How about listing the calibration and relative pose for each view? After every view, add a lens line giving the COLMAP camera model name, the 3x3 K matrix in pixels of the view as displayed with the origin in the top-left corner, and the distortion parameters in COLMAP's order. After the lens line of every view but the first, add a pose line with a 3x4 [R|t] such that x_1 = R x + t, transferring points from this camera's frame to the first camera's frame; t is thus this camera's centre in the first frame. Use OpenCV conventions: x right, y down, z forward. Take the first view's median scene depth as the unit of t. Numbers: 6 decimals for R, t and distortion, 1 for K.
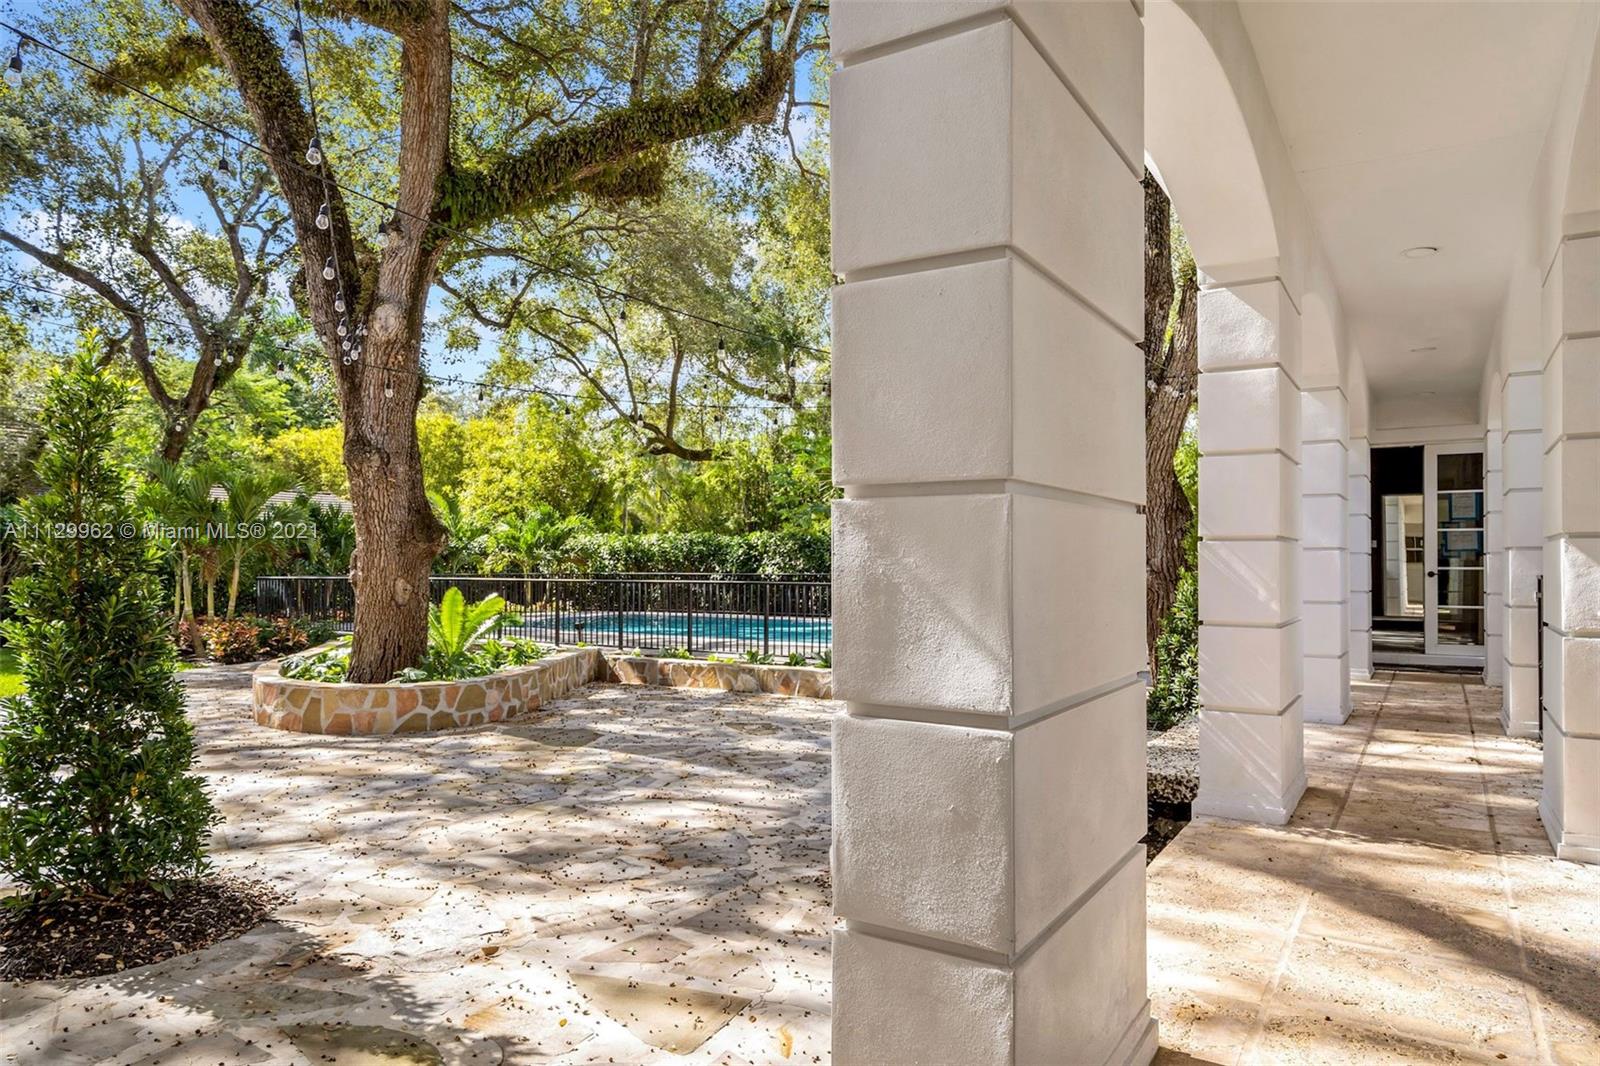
lens RADIAL K [[993.4, 0, 799.5], [0, 993.4, 554.6], [0, 0, 1]] dist [-0.005537, 0.003913]
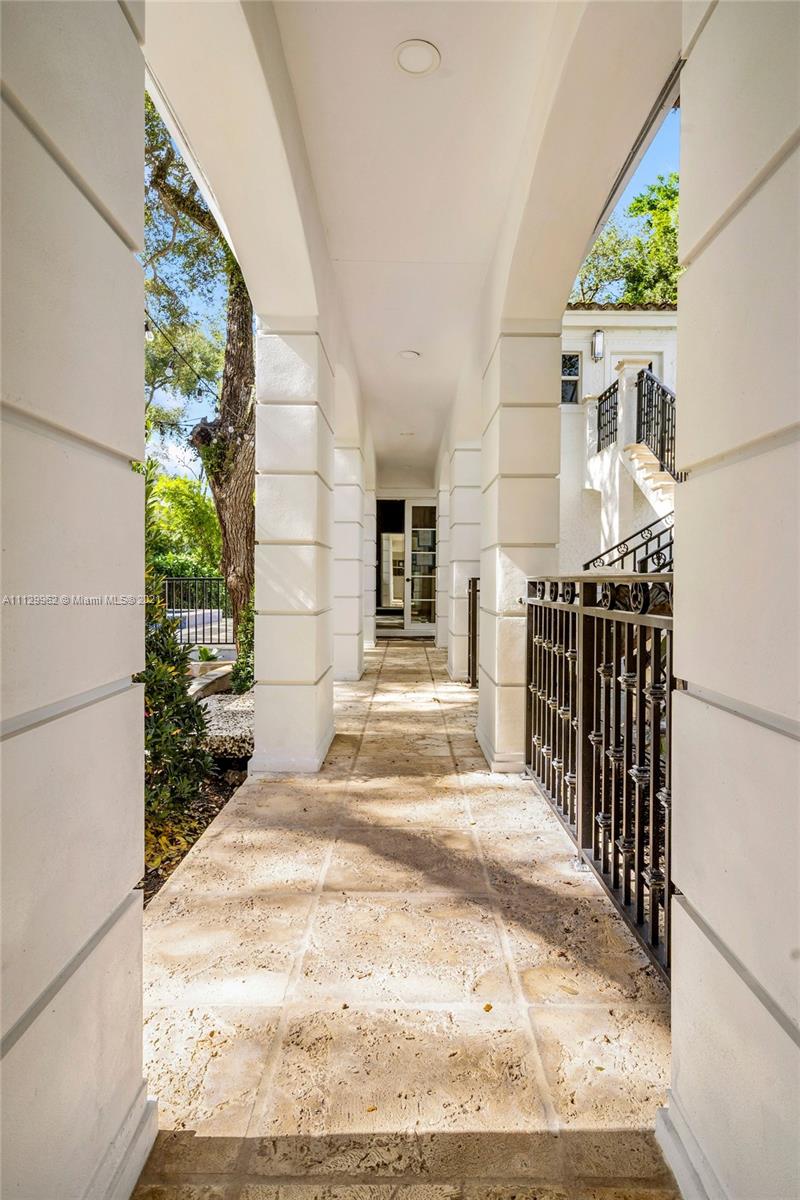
lens RADIAL K [[612.5, 0, 401.5], [0, 612.5, 593.9], [0, 0, 1]] dist [-0.003955, -0.000552]
pose [[0.841859, -0.005707, 0.539668, 0.127884], [-0.012274, 0.999483, 0.029716, 0.018284], [-0.539558, -0.031641, 0.841353, 0.236668]]
